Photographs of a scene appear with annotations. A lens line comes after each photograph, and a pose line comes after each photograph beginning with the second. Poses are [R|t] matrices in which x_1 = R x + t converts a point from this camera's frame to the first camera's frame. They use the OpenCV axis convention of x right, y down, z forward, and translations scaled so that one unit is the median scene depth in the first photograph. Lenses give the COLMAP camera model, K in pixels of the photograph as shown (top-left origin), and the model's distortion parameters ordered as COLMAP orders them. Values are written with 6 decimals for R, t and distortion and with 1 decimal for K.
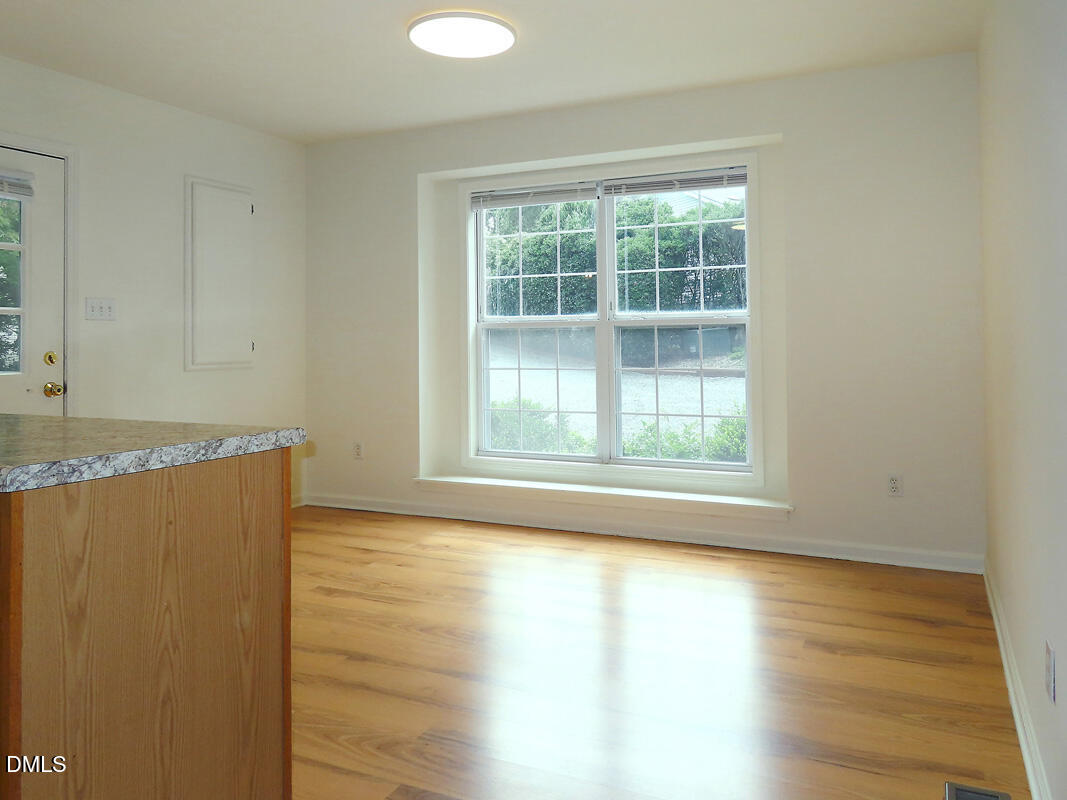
lens RADIAL K [[782.7, 0, 574.1], [0, 782.7, 321.5], [0, 0, 1]] dist [0.000627, -0.000726]
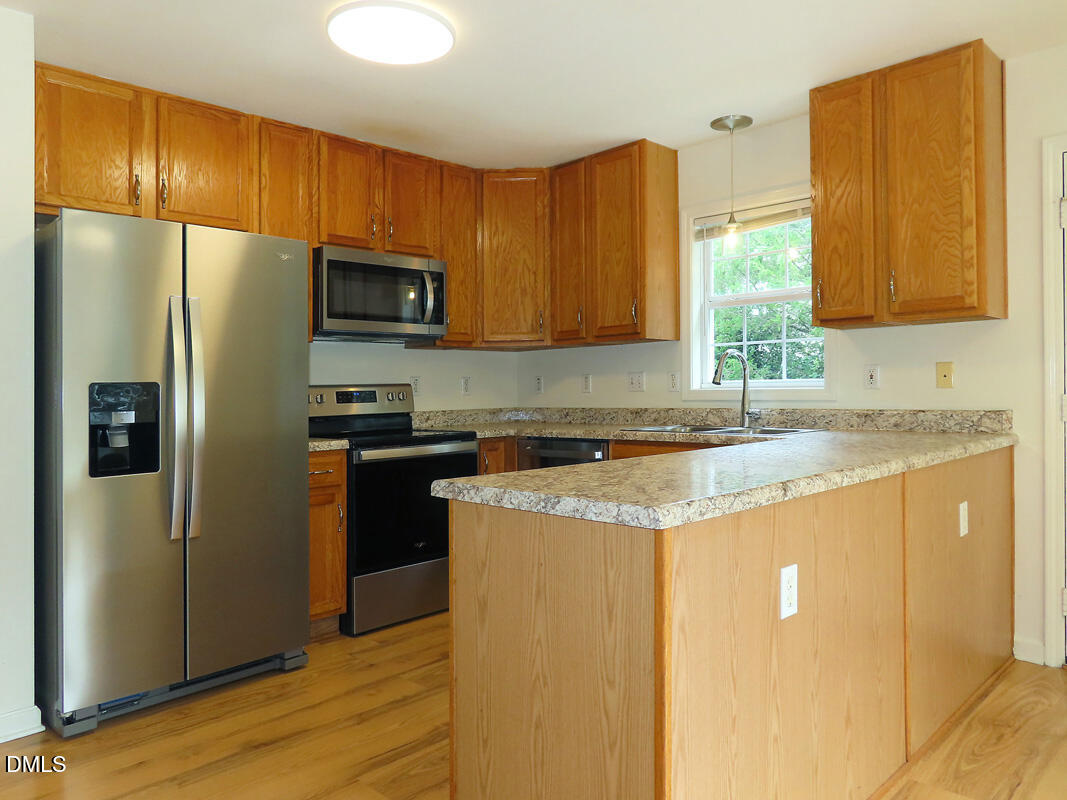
lens RADIAL K [[782.7, 0, 532.9], [0, 782.7, 388.6], [0, 0, 1]] dist [0.000627, -0.000726]
pose [[-0.355474, 0.015796, -0.934553, 0.415822], [0.037186, 0.999305, 0.002746, 0.011886], [0.933946, -0.033776, -0.355814, 1.184635]]
